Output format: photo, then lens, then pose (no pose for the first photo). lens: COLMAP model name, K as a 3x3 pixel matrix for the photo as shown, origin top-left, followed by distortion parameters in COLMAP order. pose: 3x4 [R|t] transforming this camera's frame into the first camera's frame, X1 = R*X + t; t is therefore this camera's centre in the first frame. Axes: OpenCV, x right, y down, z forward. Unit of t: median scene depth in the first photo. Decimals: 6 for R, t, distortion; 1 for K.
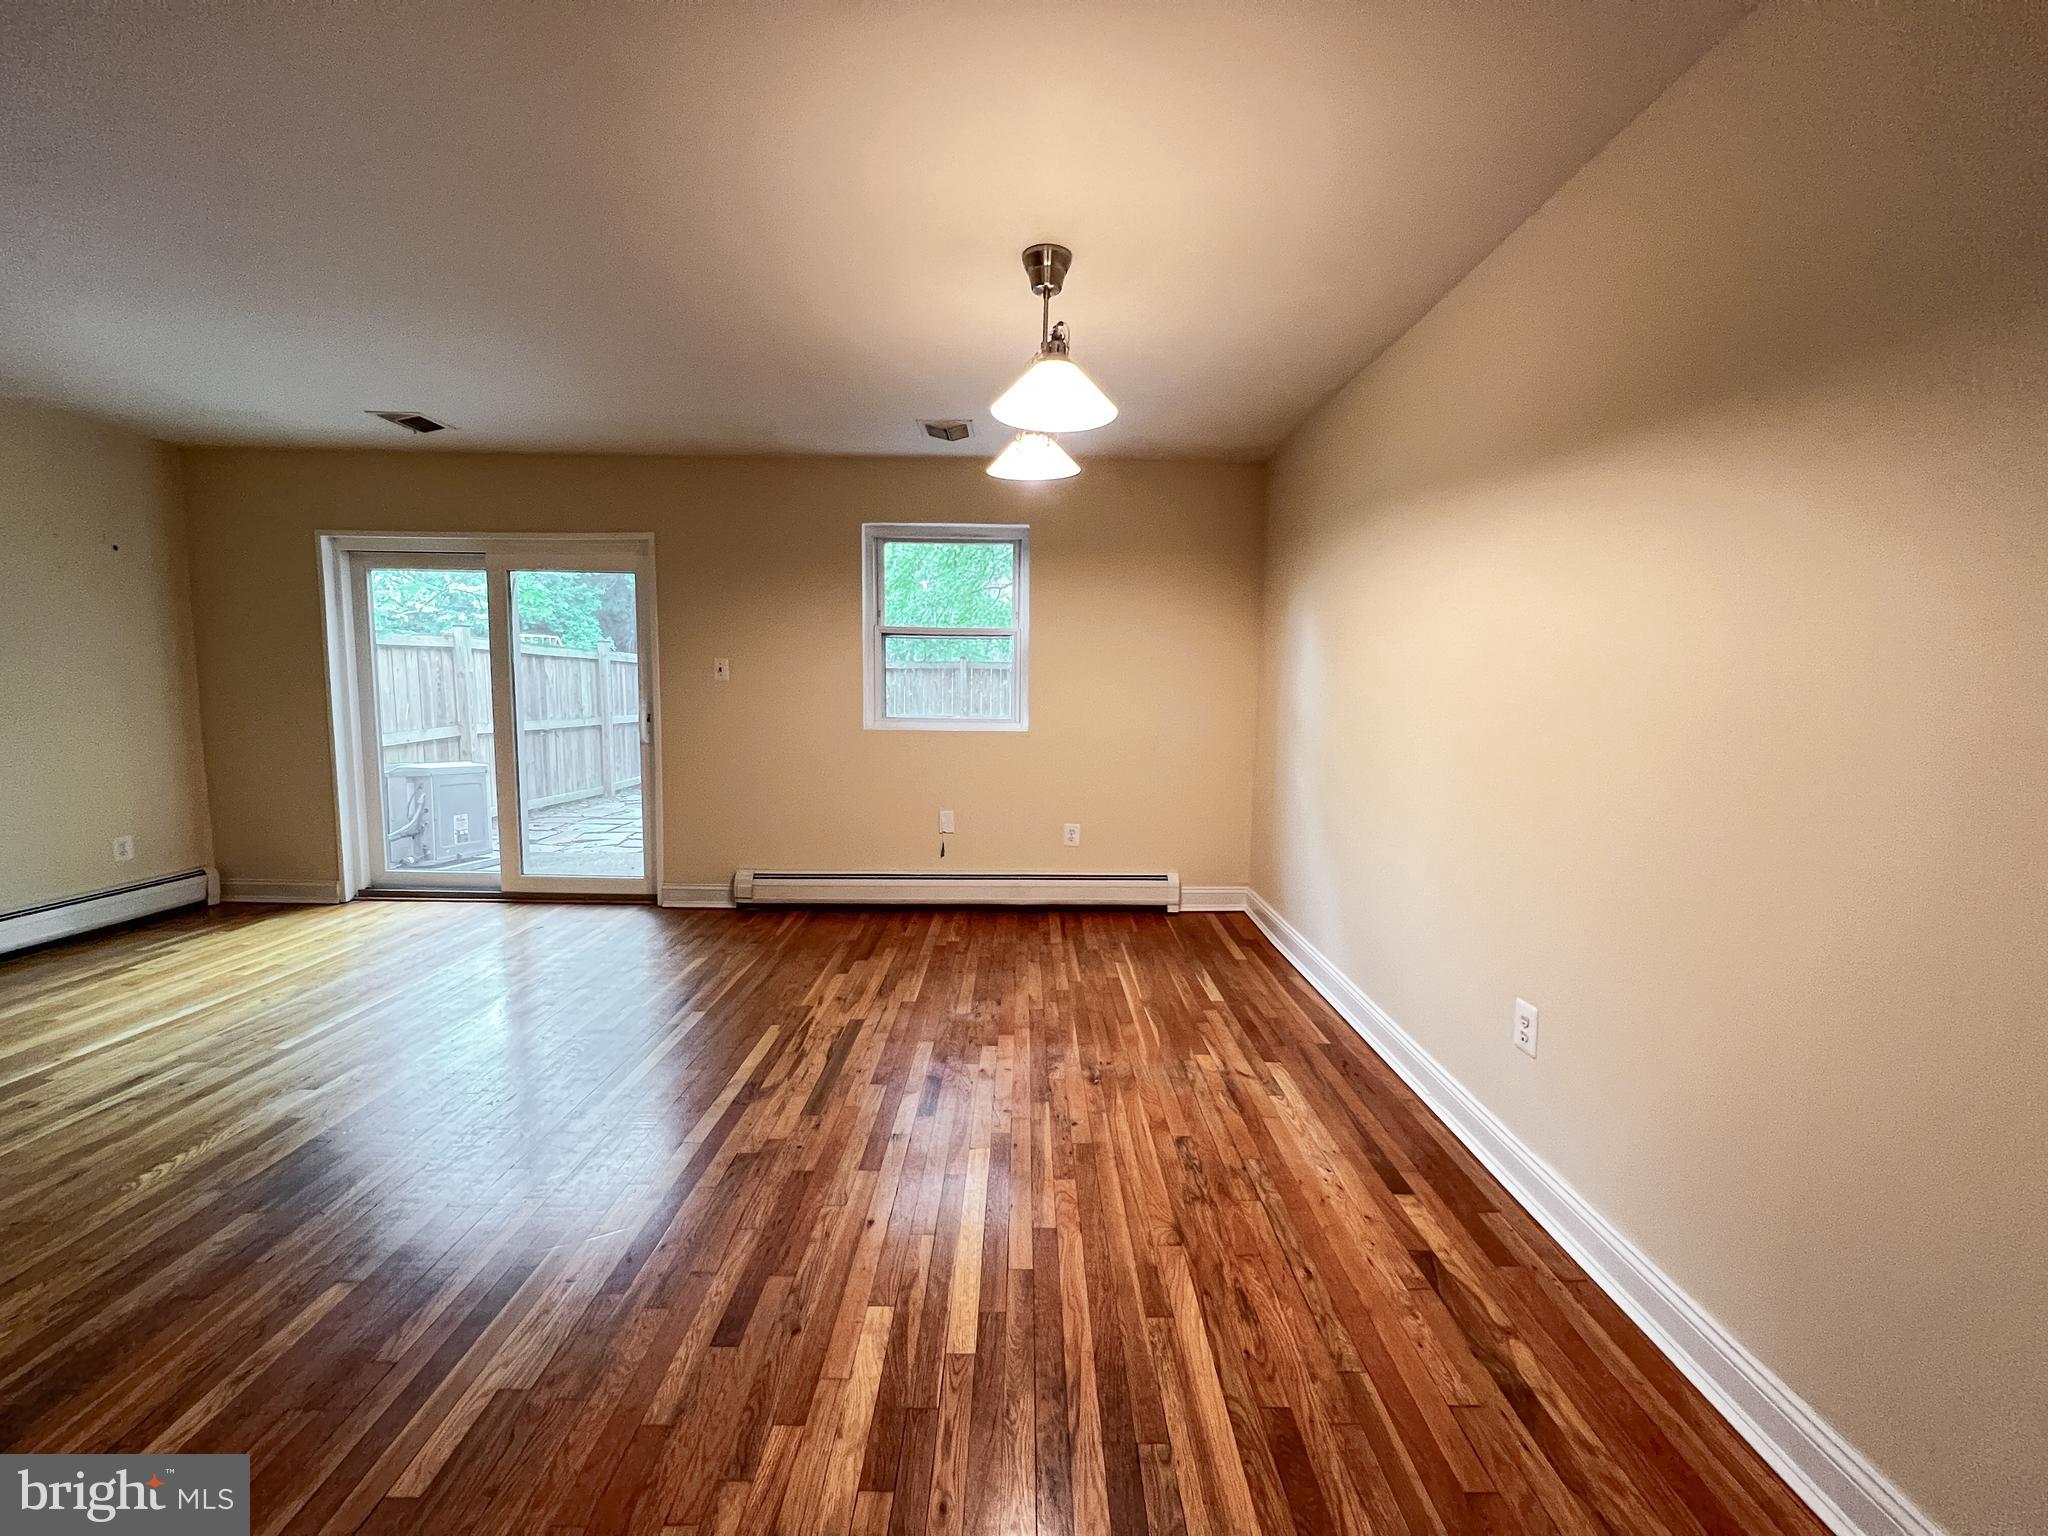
lens RADIAL K [[816.9, 0, 1024.0], [0, 816.9, 768.0], [0, 0, 1]] dist [-0.001572, 0.000146]
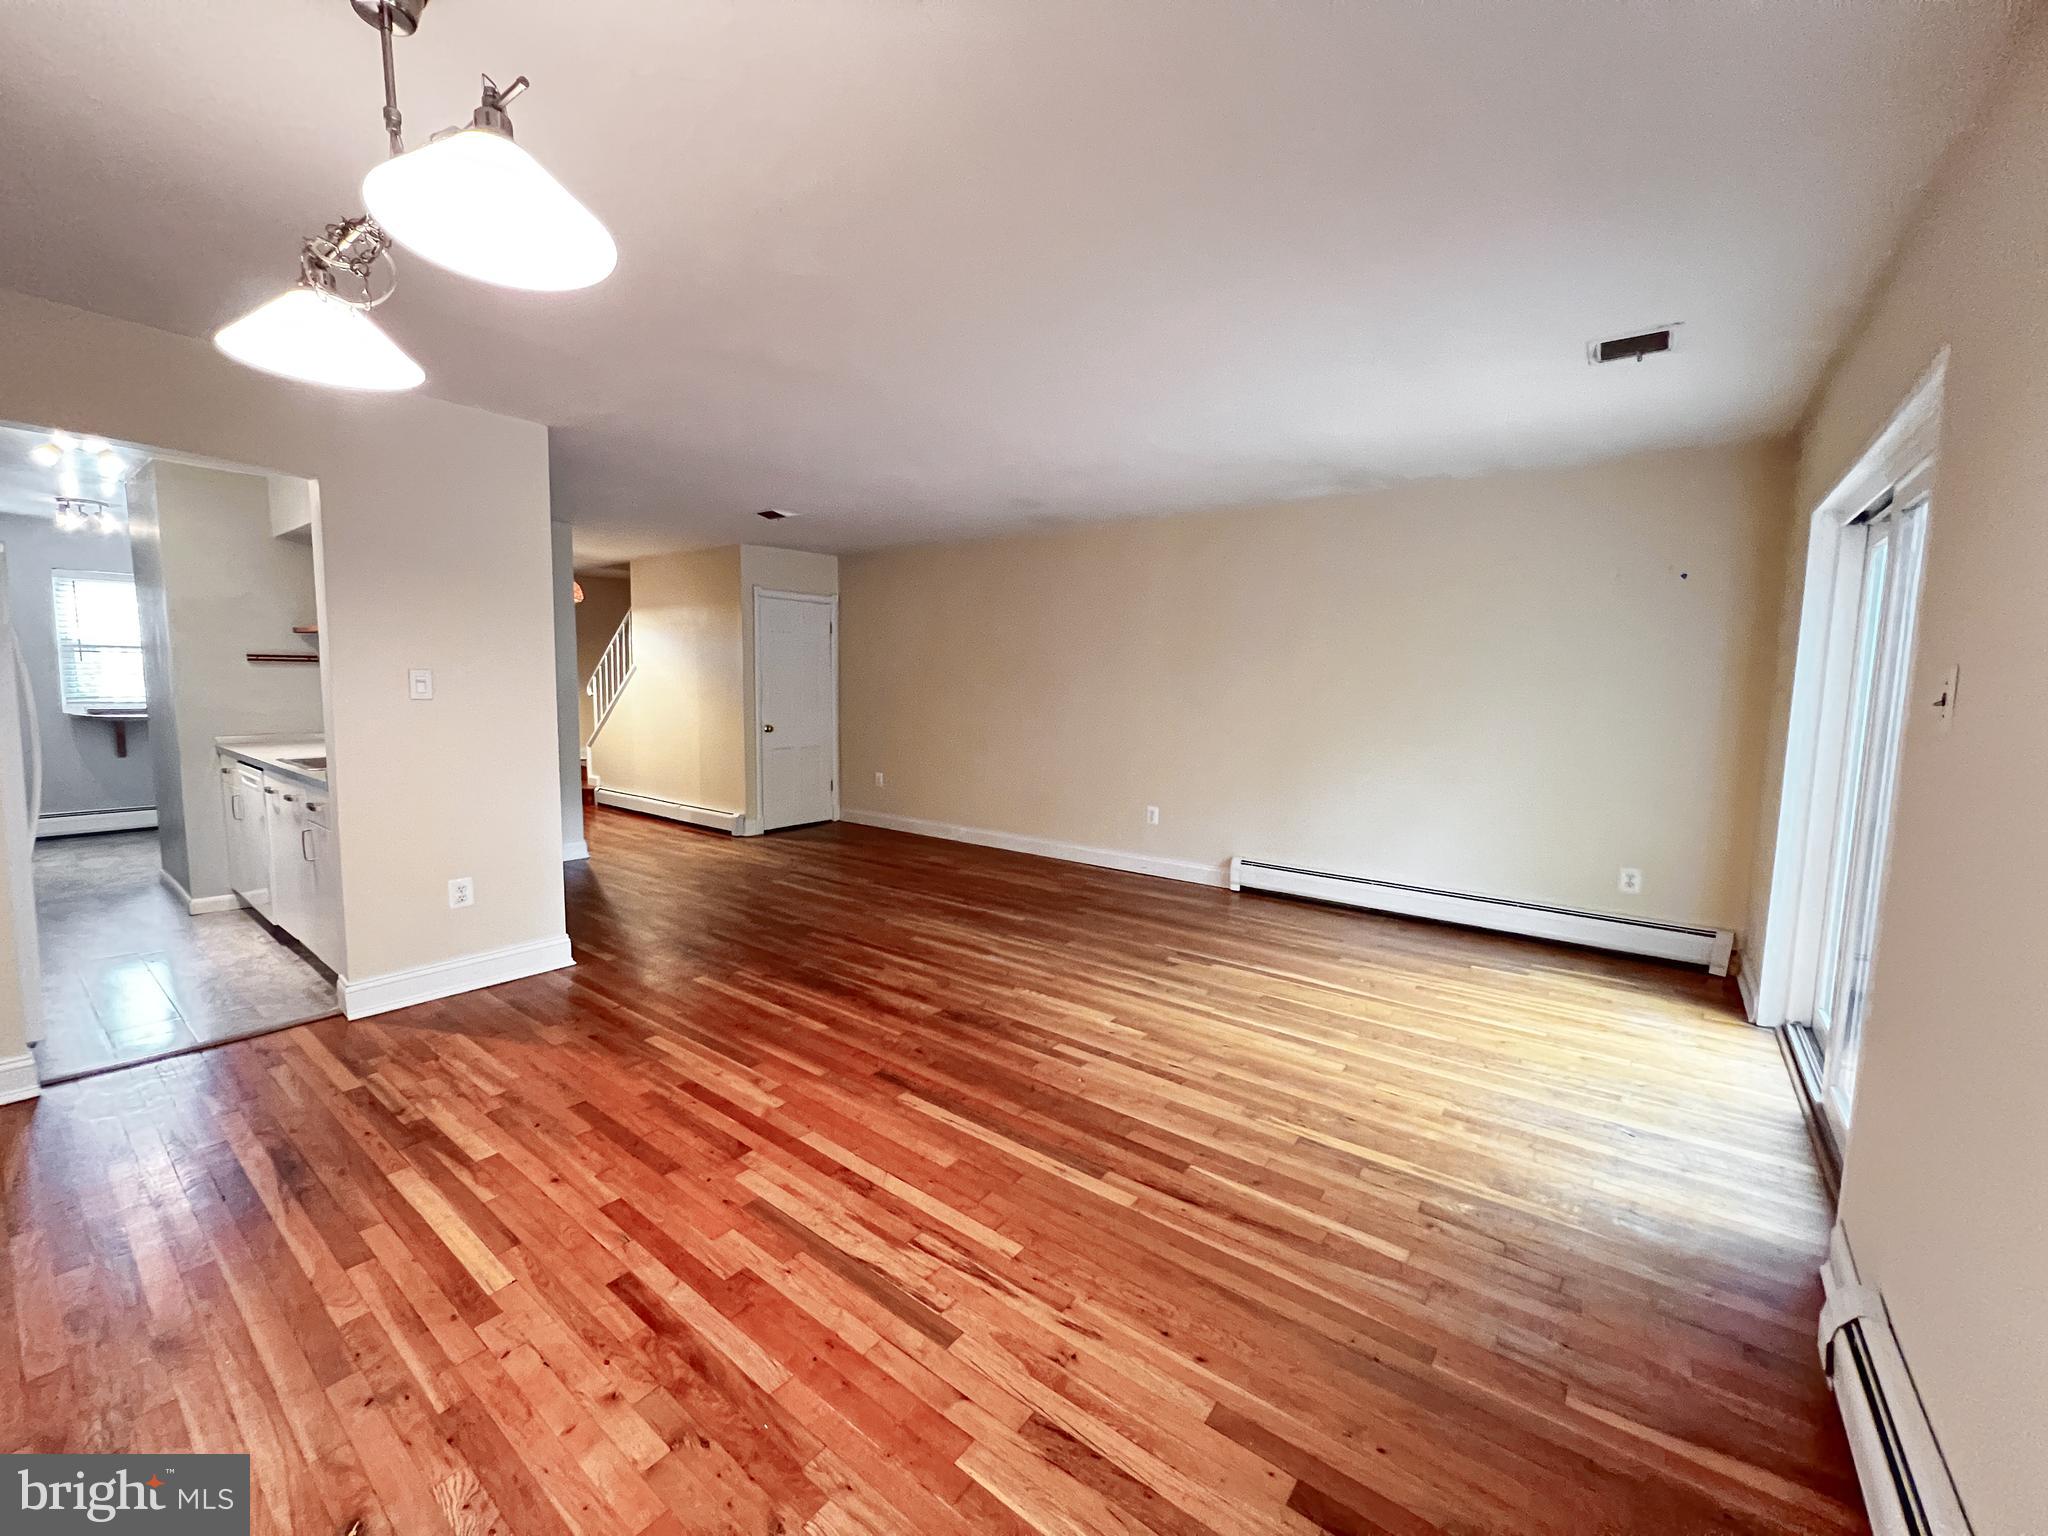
lens RADIAL K [[816.9, 0, 1024.0], [0, 816.9, 768.0], [0, 0, 1]] dist [-0.001572, 0.000146]
pose [[-0.608358, 0.059582, -0.791423, 0.150195], [-0.104794, 0.982417, 0.154516, -0.131505], [0.786714, 0.176937, -0.591418, 1.136643]]
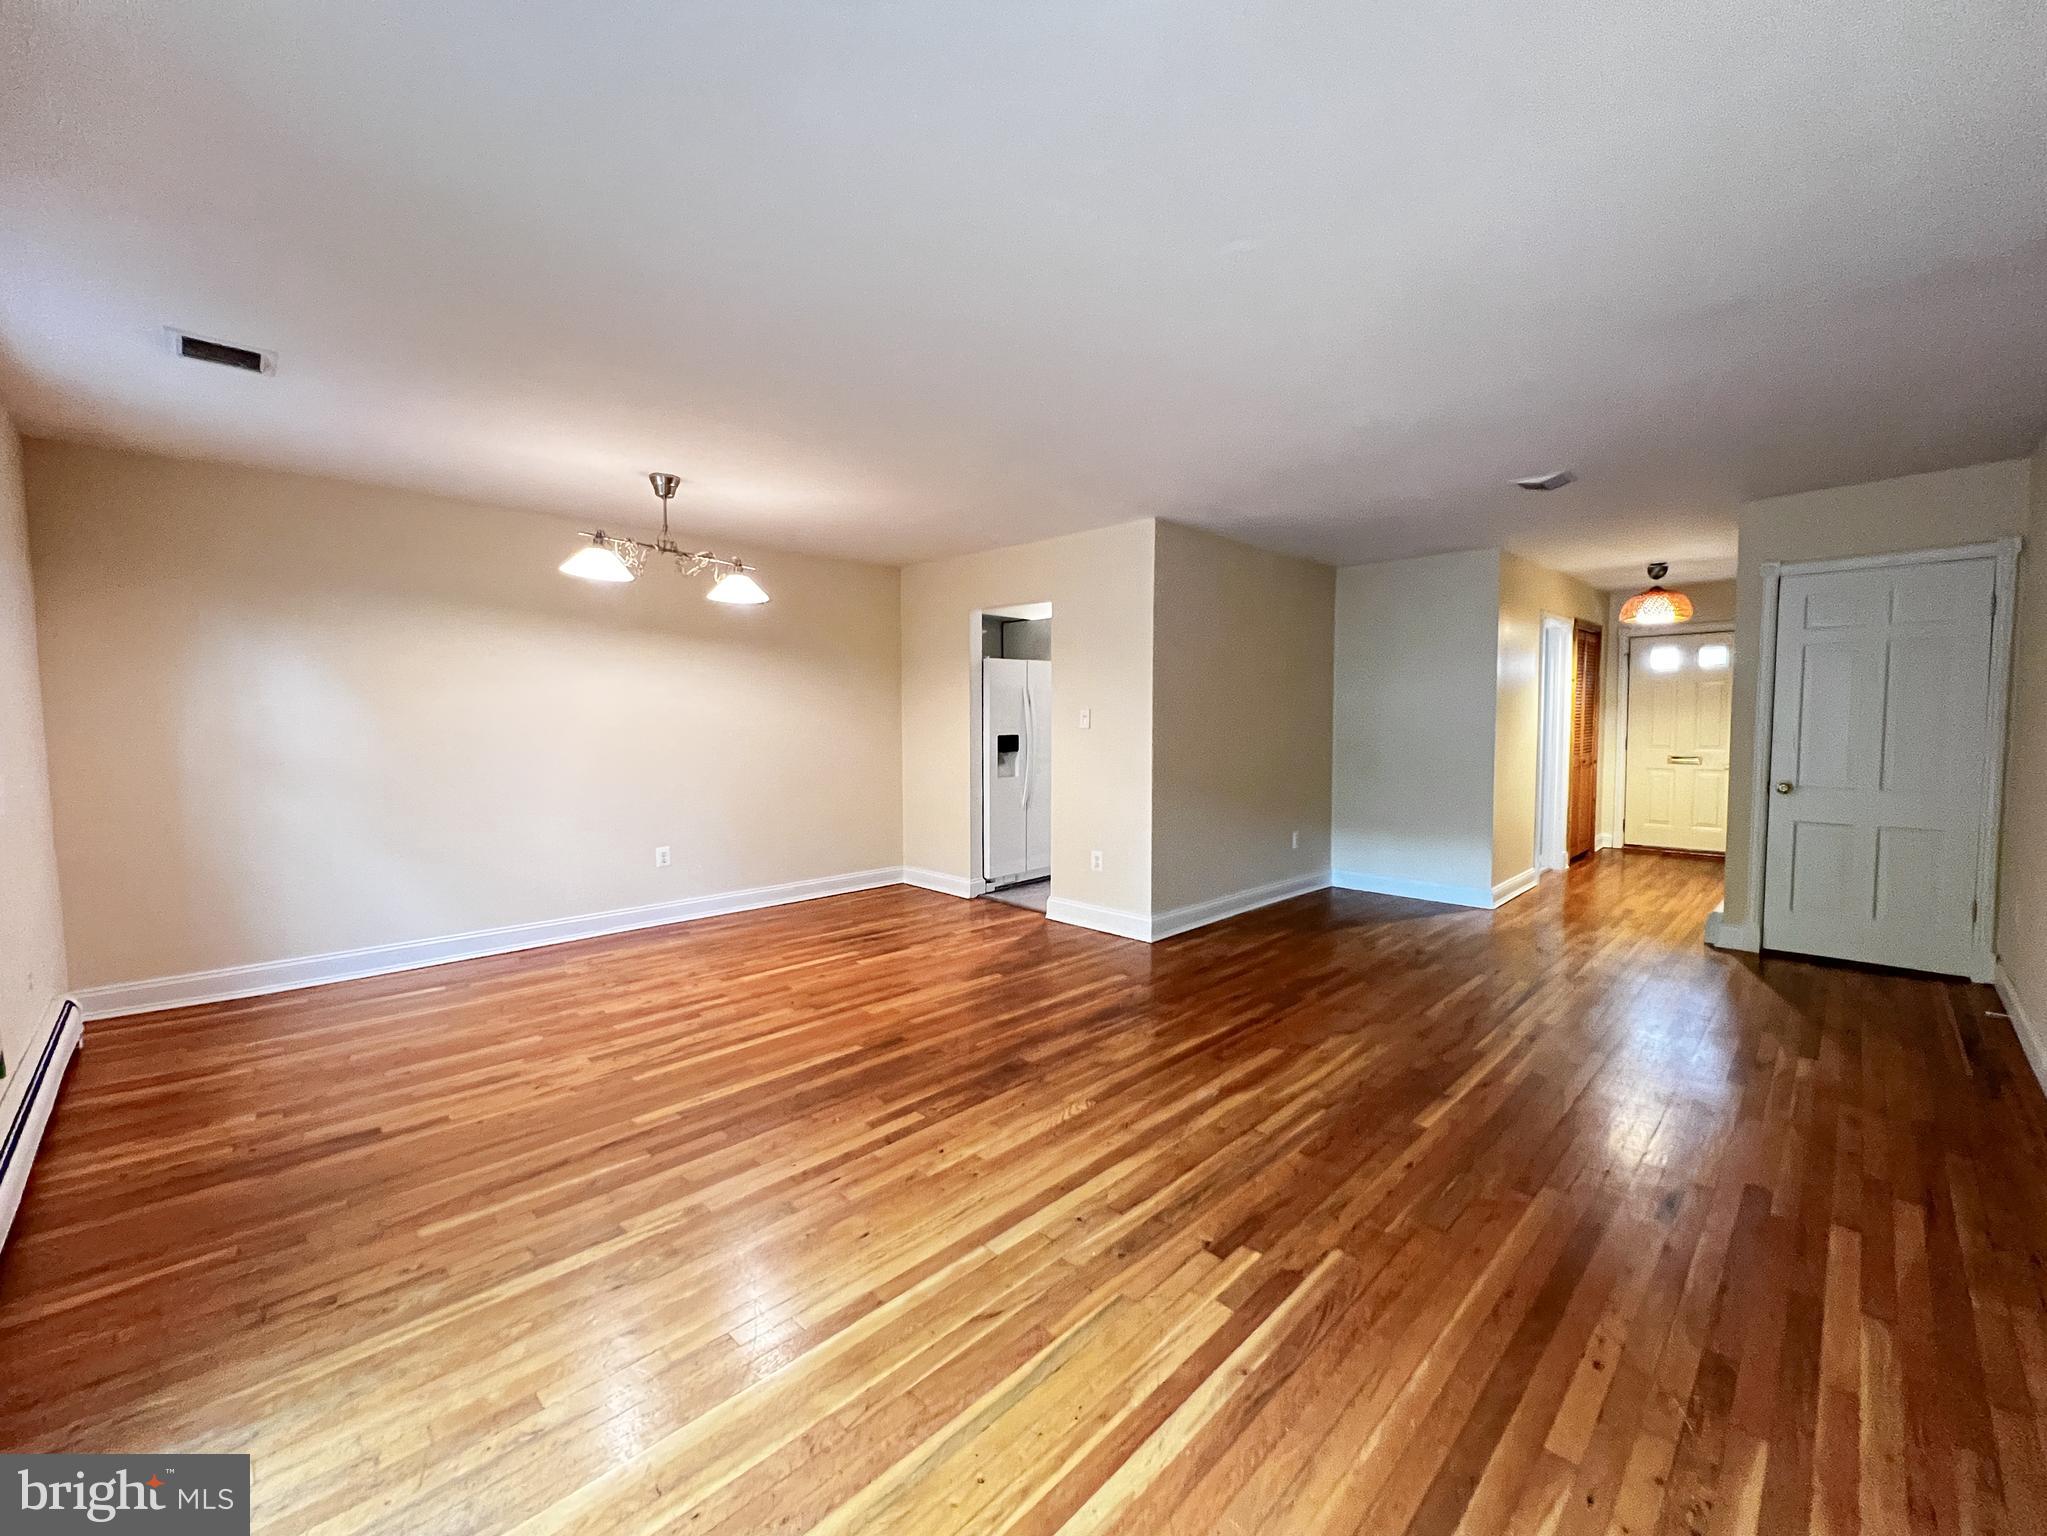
lens RADIAL K [[836.0, 0, 1017.6], [0, 836.0, 772.5], [0, 0, 1]] dist [0.001666, 0.000368]
pose [[-0.698986, -0.056651, 0.712888, -1.137519], [0.069578, 0.986741, 0.146634, -0.138480], [-0.711742, 0.152097, -0.685776, 1.129018]]
